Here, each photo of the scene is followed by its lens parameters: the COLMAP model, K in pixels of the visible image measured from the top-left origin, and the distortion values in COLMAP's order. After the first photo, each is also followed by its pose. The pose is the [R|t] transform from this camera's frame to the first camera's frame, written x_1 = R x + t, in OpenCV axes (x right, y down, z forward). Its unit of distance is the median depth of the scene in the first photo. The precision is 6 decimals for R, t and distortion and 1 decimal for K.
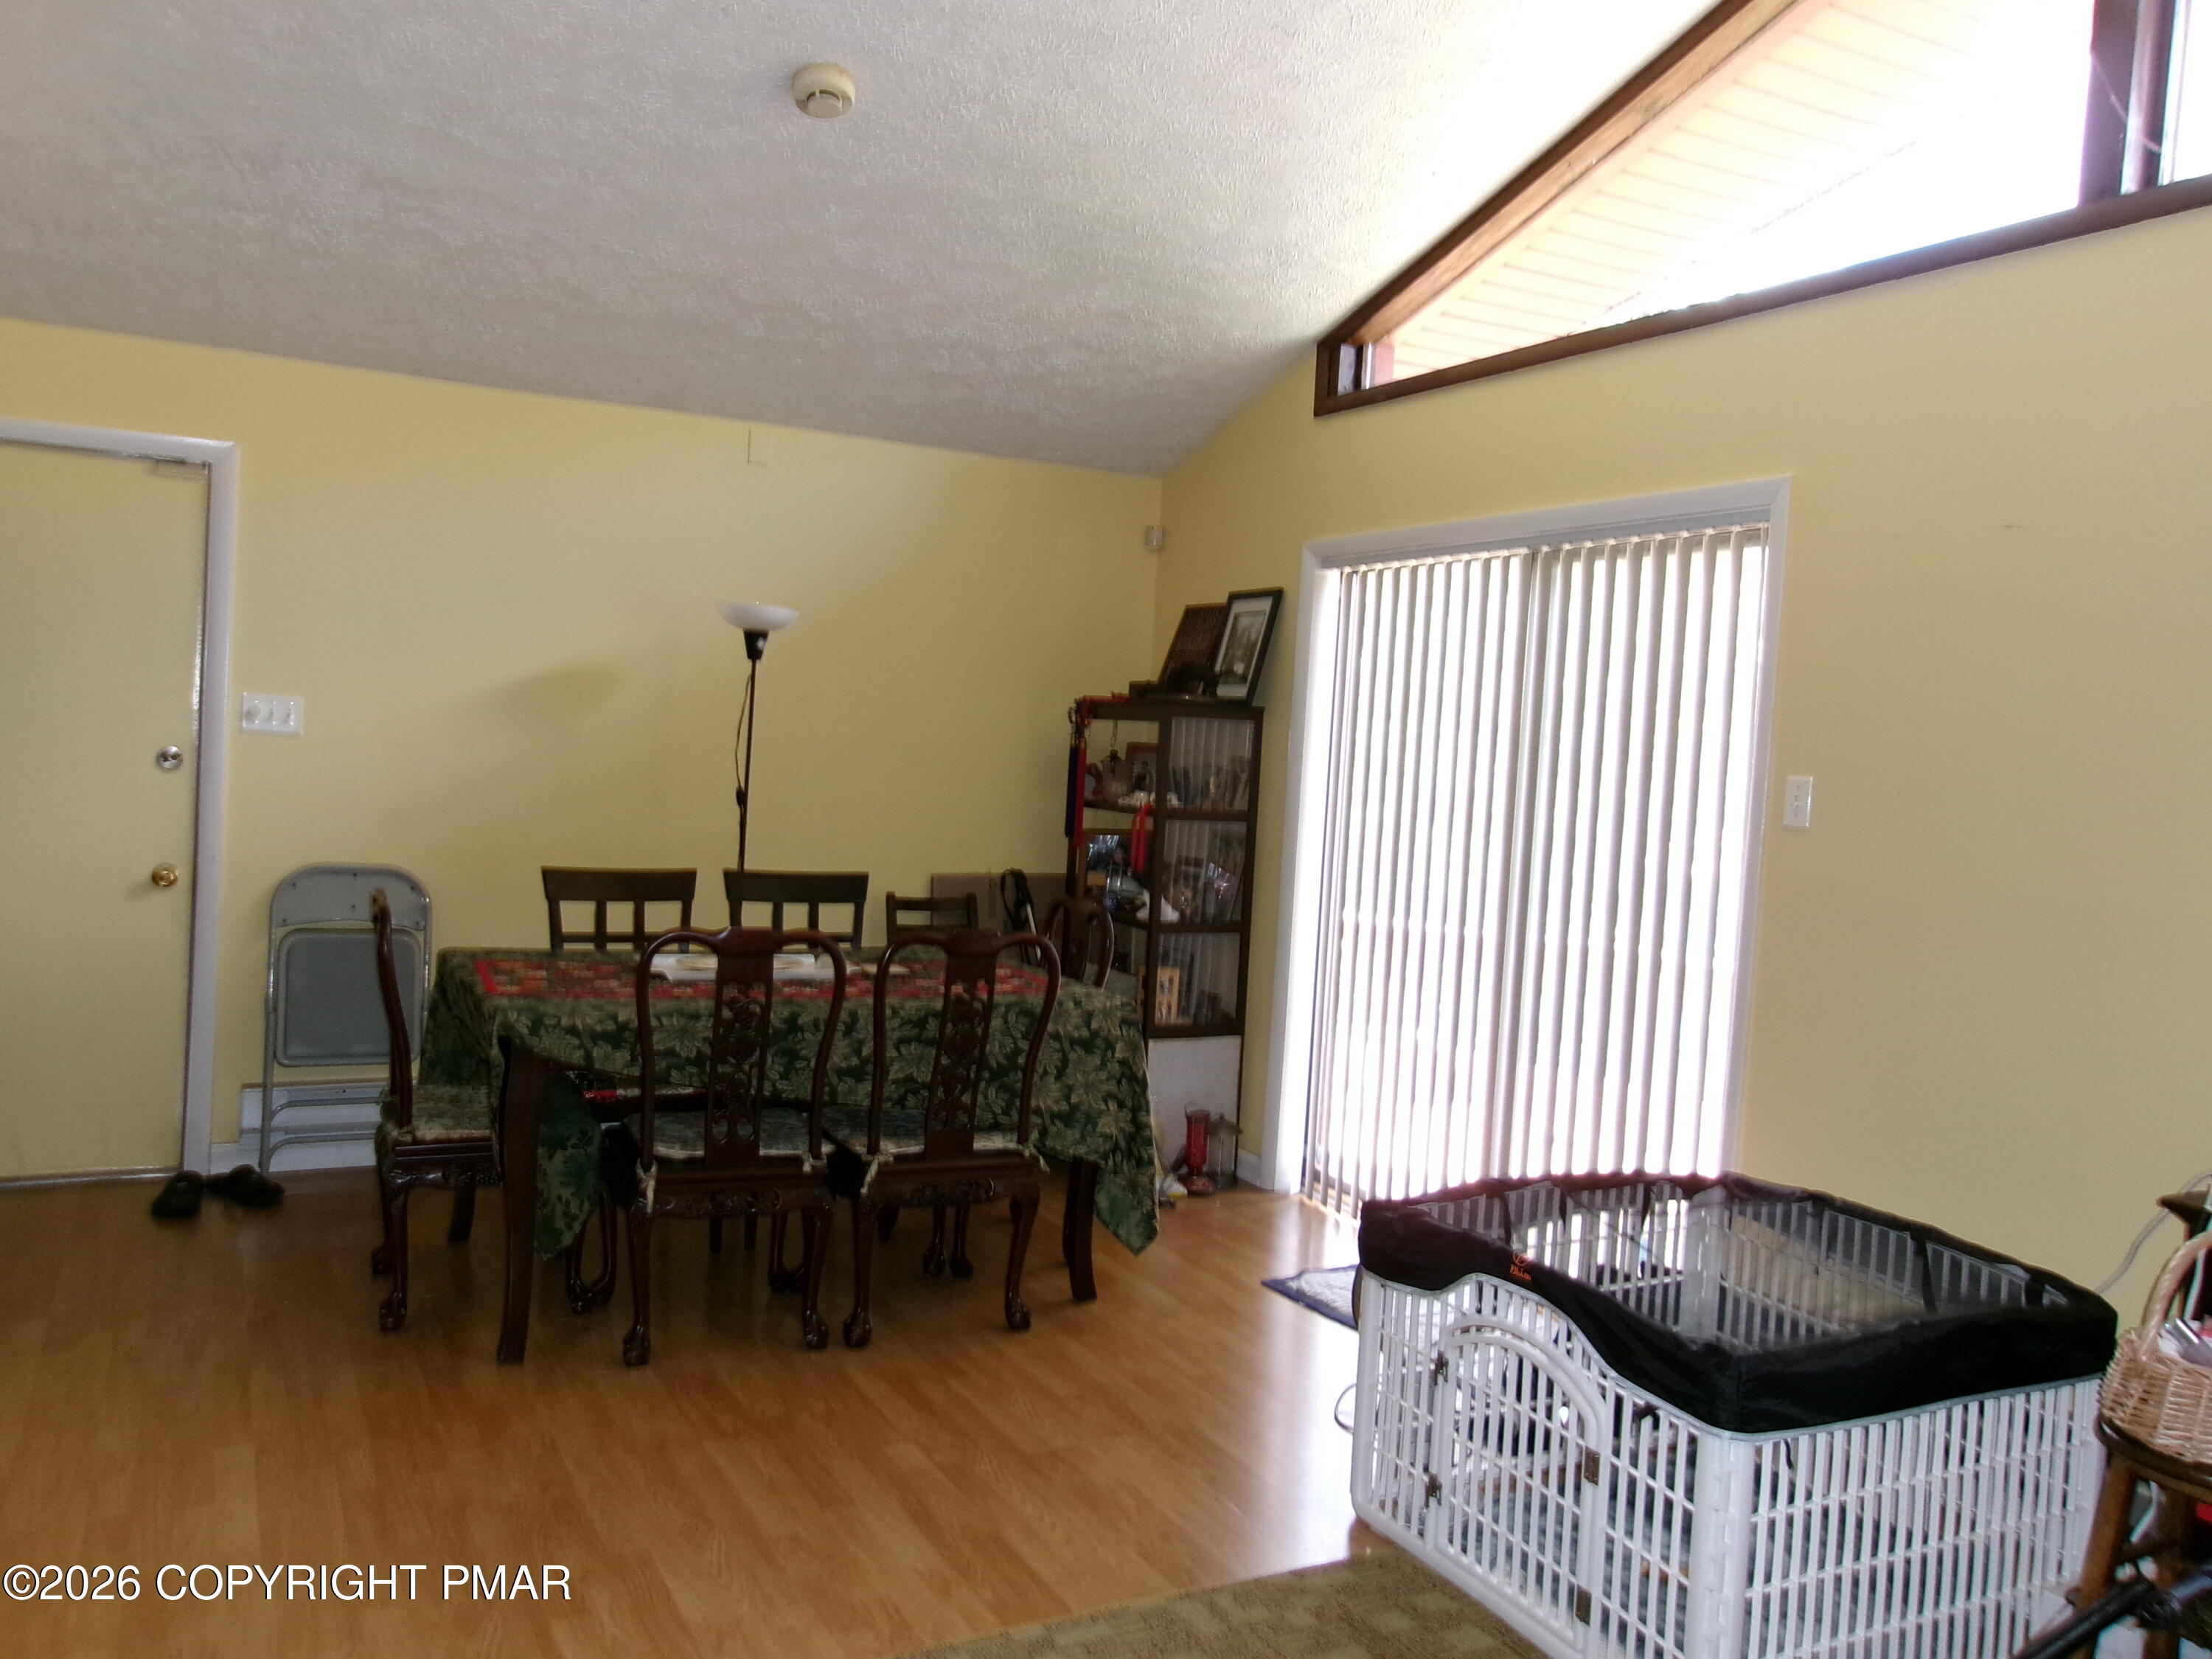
lens RADIAL K [[1743.7, 0, 1106.0], [0, 1743.7, 829.5], [0, 0, 1]] dist [-0.000120, 0.014125]
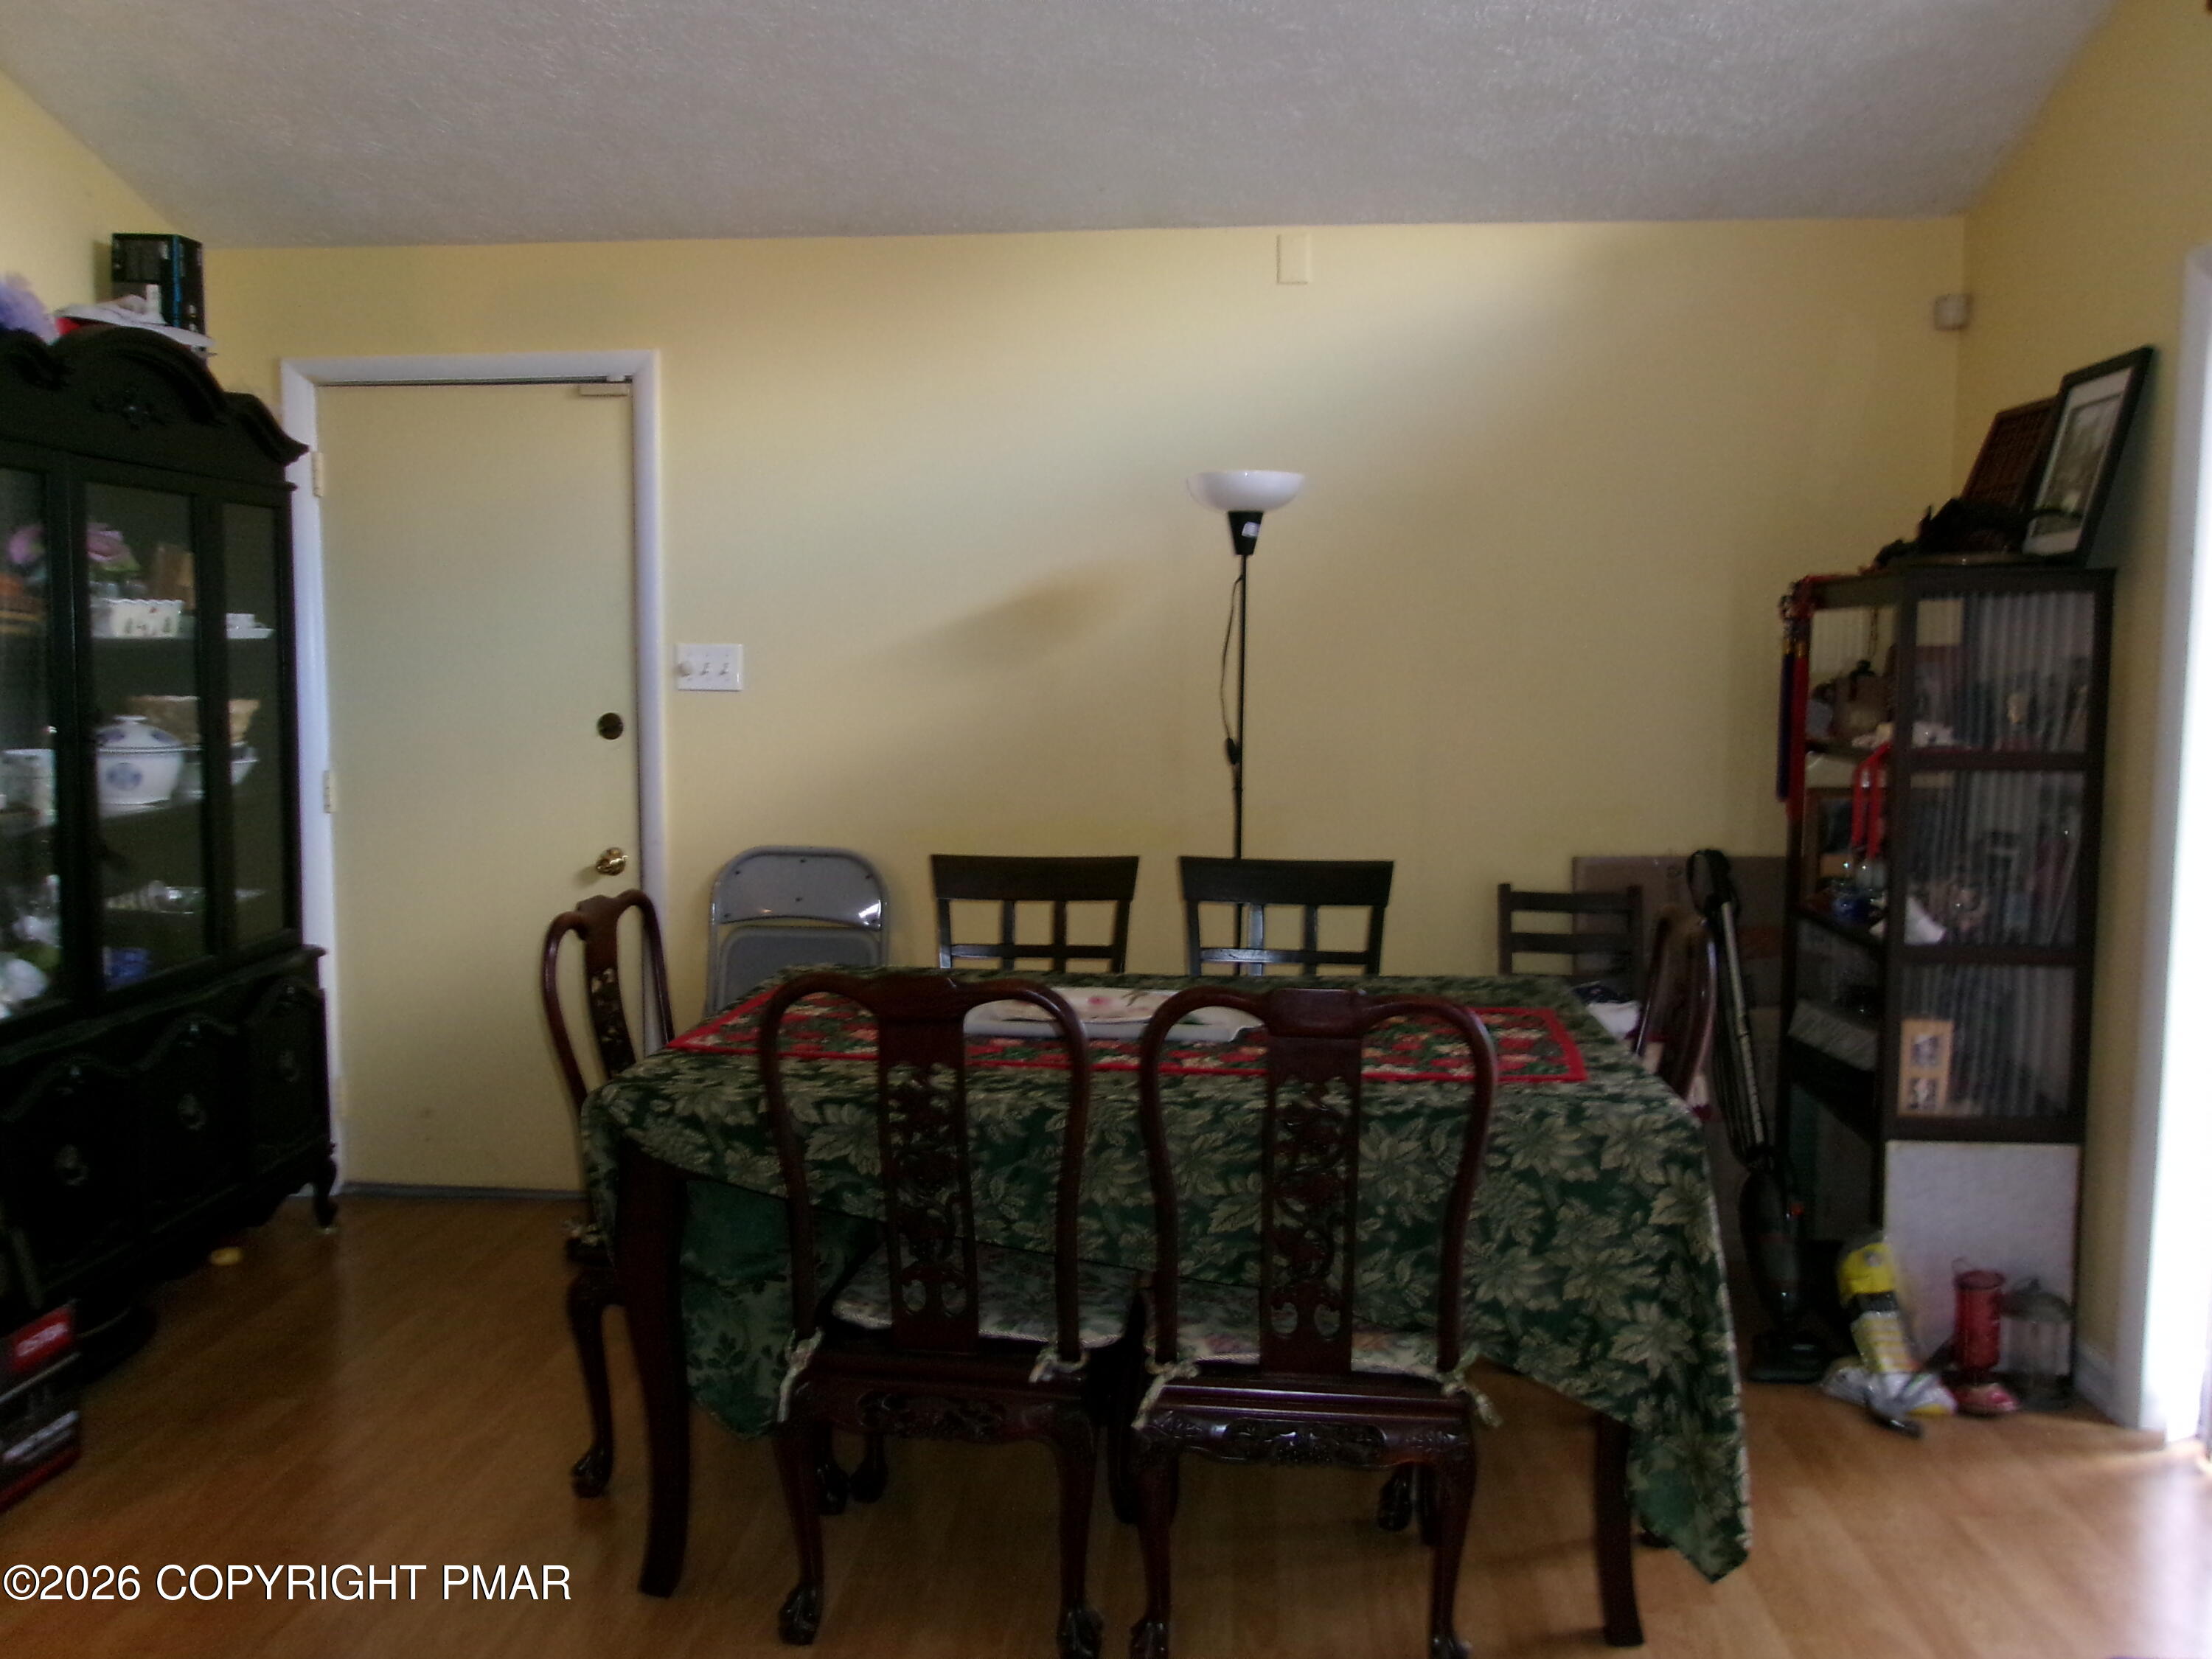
lens RADIAL K [[1725.1, 0, 1106.0], [0, 1725.1, 829.5], [0, 0, 1]] dist [-0.026411, 0.045216]
pose [[0.844272, -0.002207, -0.535910, 0.120770], [0.018206, 0.999532, 0.024566, -0.005073], [0.535606, -0.030498, 0.843917, 0.384349]]
